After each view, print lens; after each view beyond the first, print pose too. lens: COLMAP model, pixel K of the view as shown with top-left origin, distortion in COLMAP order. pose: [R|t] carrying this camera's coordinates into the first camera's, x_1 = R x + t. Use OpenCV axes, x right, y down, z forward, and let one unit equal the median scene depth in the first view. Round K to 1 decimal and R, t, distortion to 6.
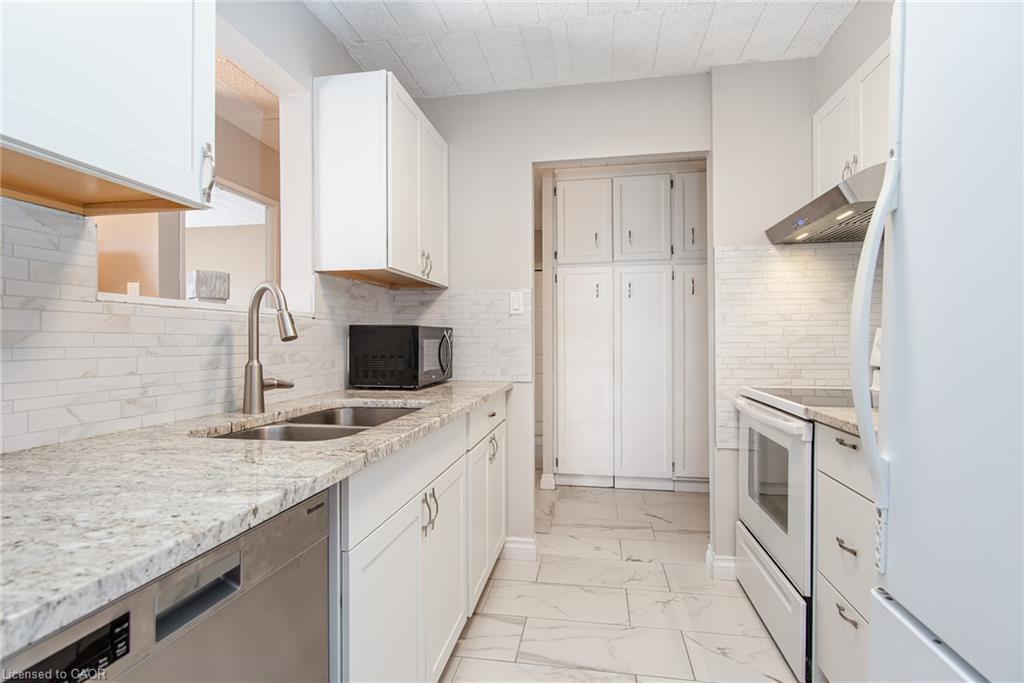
lens RADIAL K [[510.9, 0, 510.1], [0, 510.9, 341.1], [0, 0, 1]] dist [-0.007483, -0.000263]
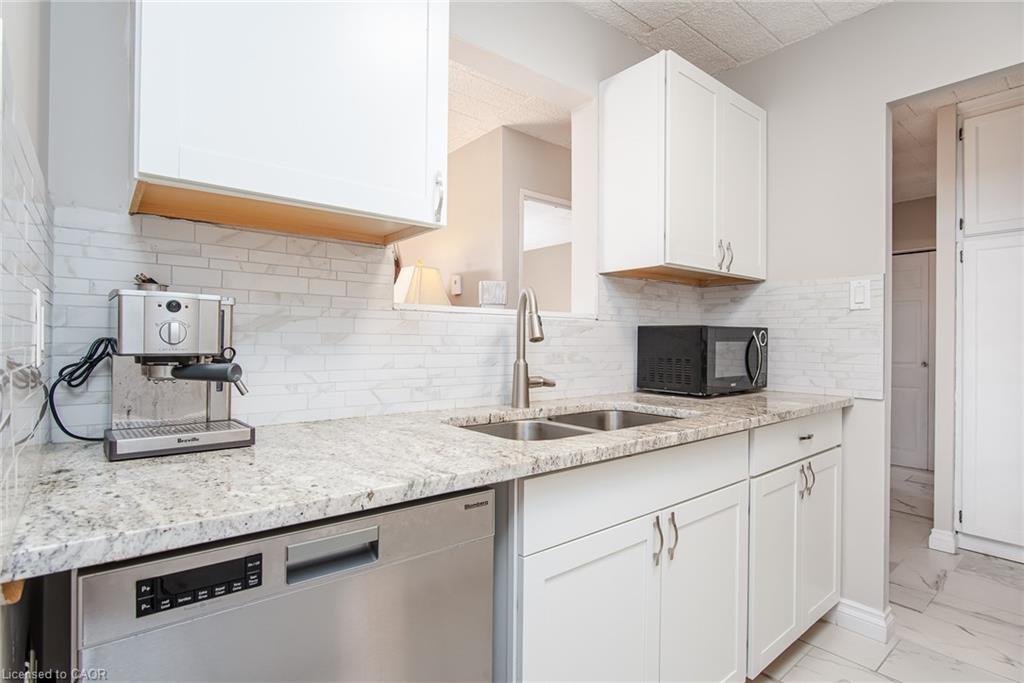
lens RADIAL K [[510.9, 0, 510.1], [0, 510.9, 341.1], [0, 0, 1]] dist [-0.007483, -0.000263]
pose [[0.758481, 0.007200, -0.651656, 0.126289], [-0.008642, 0.999962, 0.000990, -0.001563], [0.651638, 0.004881, 0.758514, 0.098815]]
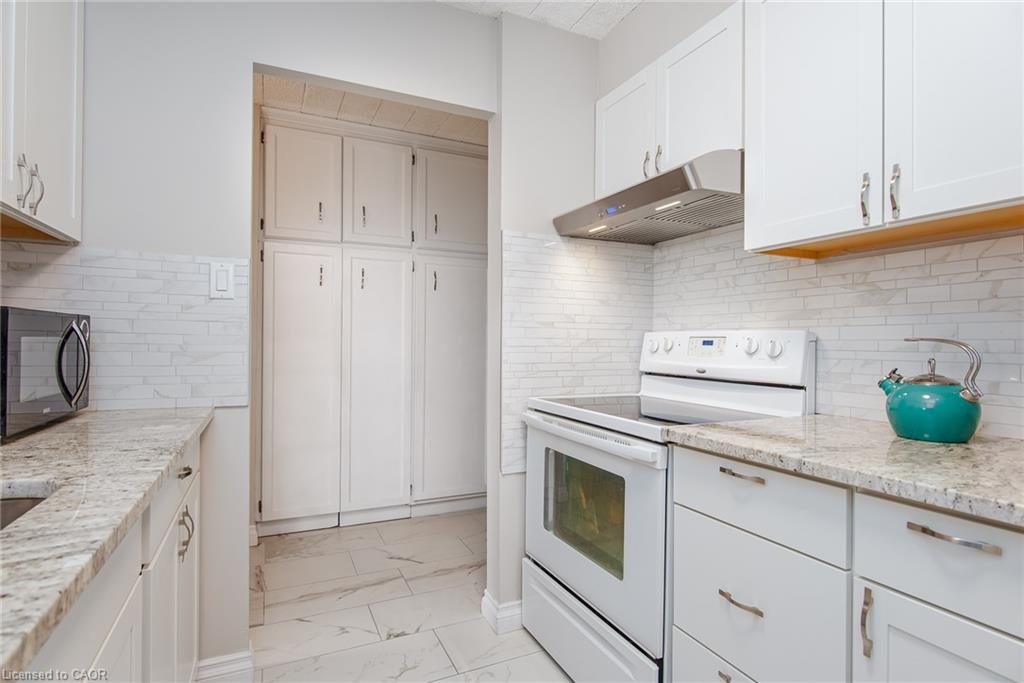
lens RADIAL K [[510.9, 0, 510.1], [0, 510.9, 341.1], [0, 0, 1]] dist [-0.007483, -0.000263]
pose [[0.818485, 0.012170, 0.574399, -0.063394], [-0.011854, 0.999921, -0.004295, -0.001991], [-0.574405, -0.003294, 0.818564, 0.329574]]
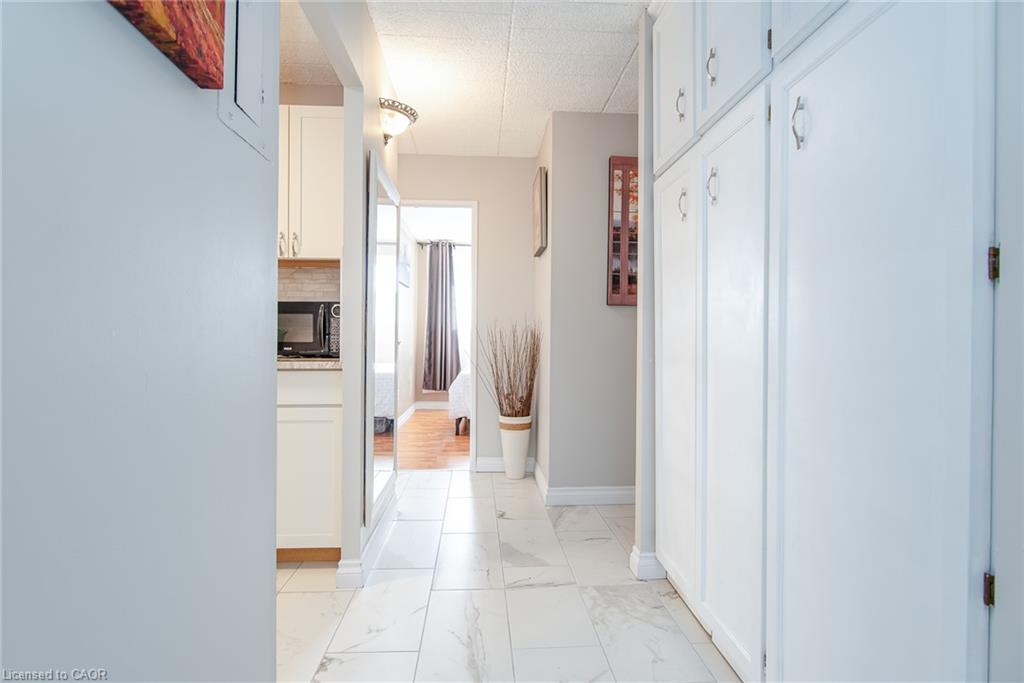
lens RADIAL K [[514.9, 0, 507.7], [0, 514.9, 341.8], [0, 0, 1]] dist [-0.001449, -0.000211]
pose [[0.227695, -0.001332, -0.973732, 0.990844], [-0.012201, 0.999917, -0.004221, 0.061518], [0.973656, 0.012841, 0.227660, 1.210303]]
